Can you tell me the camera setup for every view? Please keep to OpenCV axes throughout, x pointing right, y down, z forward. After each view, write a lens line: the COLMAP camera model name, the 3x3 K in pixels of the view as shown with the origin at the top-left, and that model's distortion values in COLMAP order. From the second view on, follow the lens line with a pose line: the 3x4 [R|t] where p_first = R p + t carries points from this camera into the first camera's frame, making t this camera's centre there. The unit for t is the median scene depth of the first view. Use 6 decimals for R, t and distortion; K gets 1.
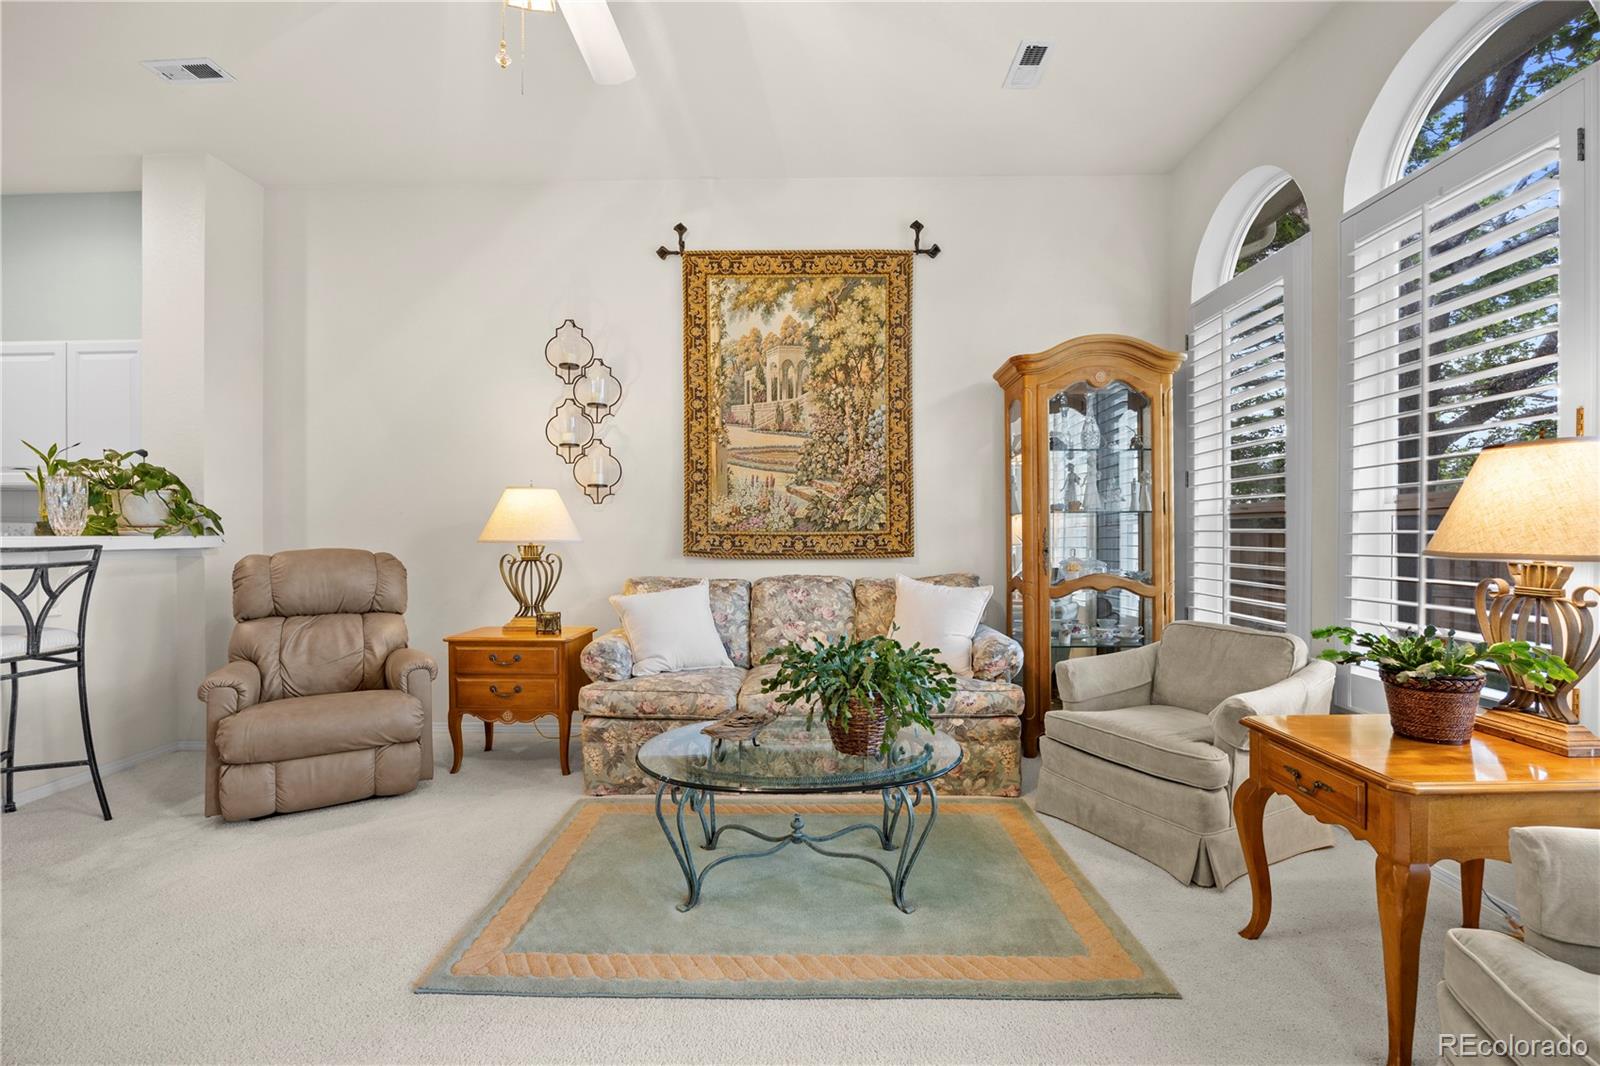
lens RADIAL K [[708.6, 0, 798.1], [0, 708.6, 536.7], [0, 0, 1]] dist [-0.004519, 0.000417]
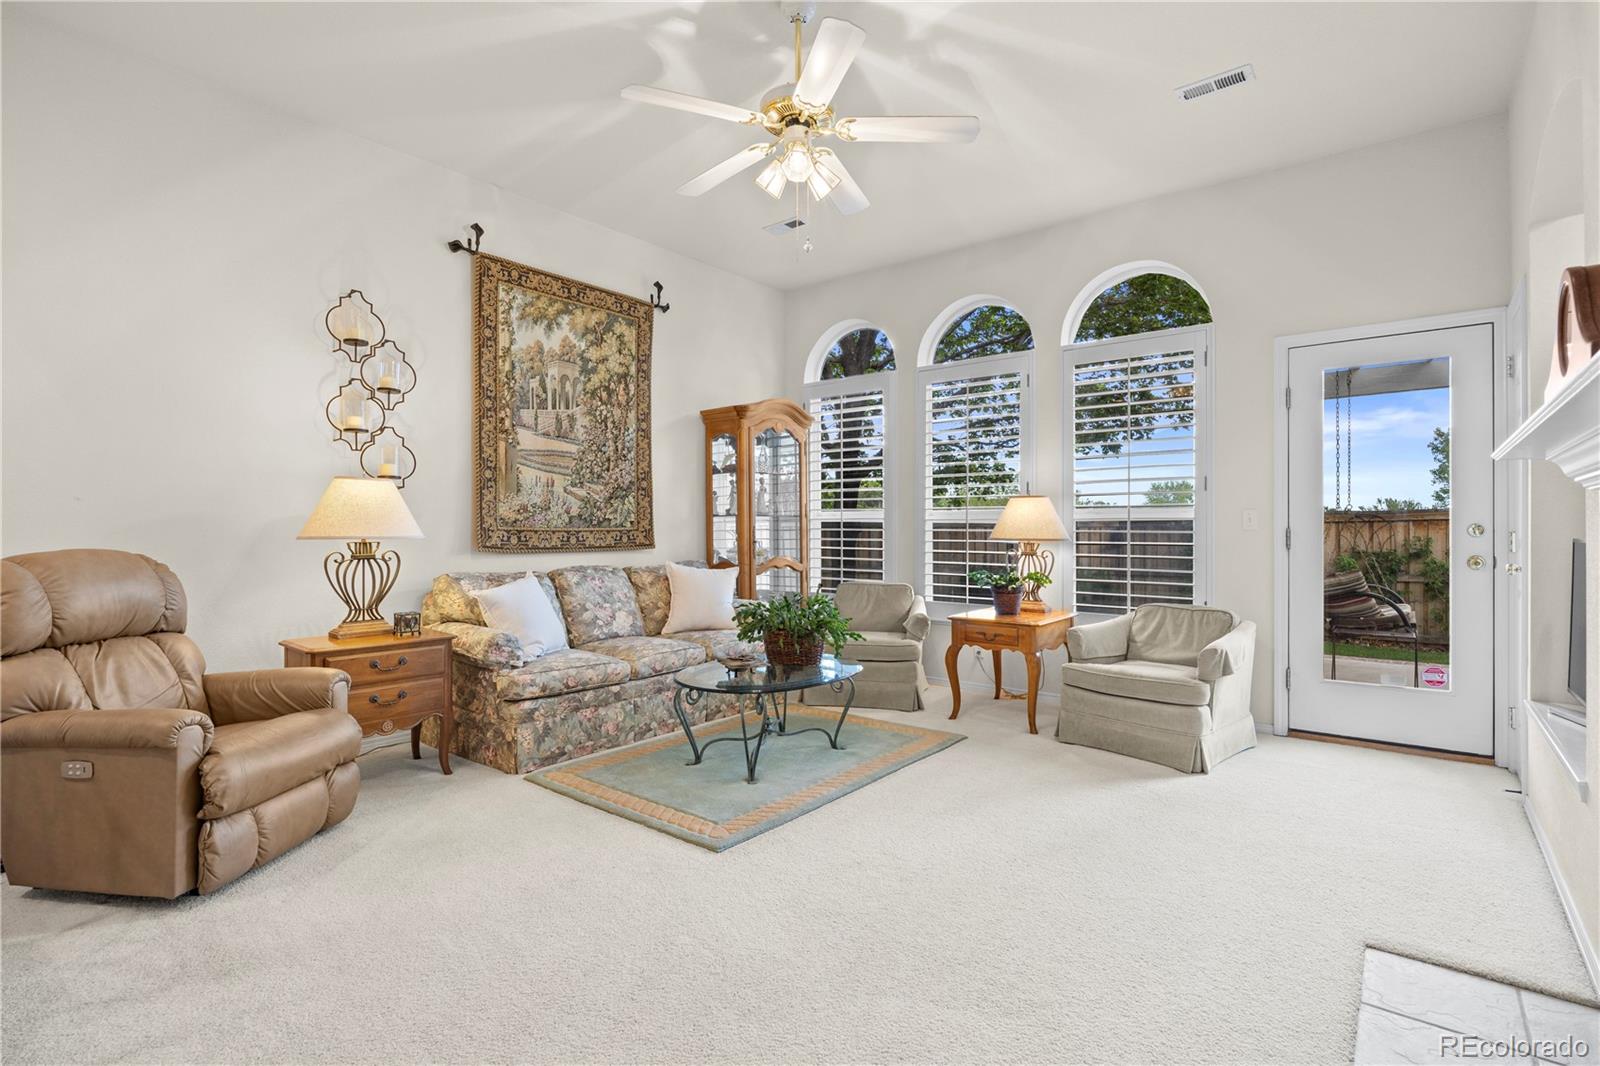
lens RADIAL K [[764.4, 0, 793.0], [0, 764.4, 527.0], [0, 0, 1]] dist [-0.000810, 0.000030]
pose [[0.623112, 0.004559, 0.782120, -0.736102], [0.001307, 0.999976, -0.006870, 0.000276], [-0.782132, 0.005303, 0.623090, -0.034481]]
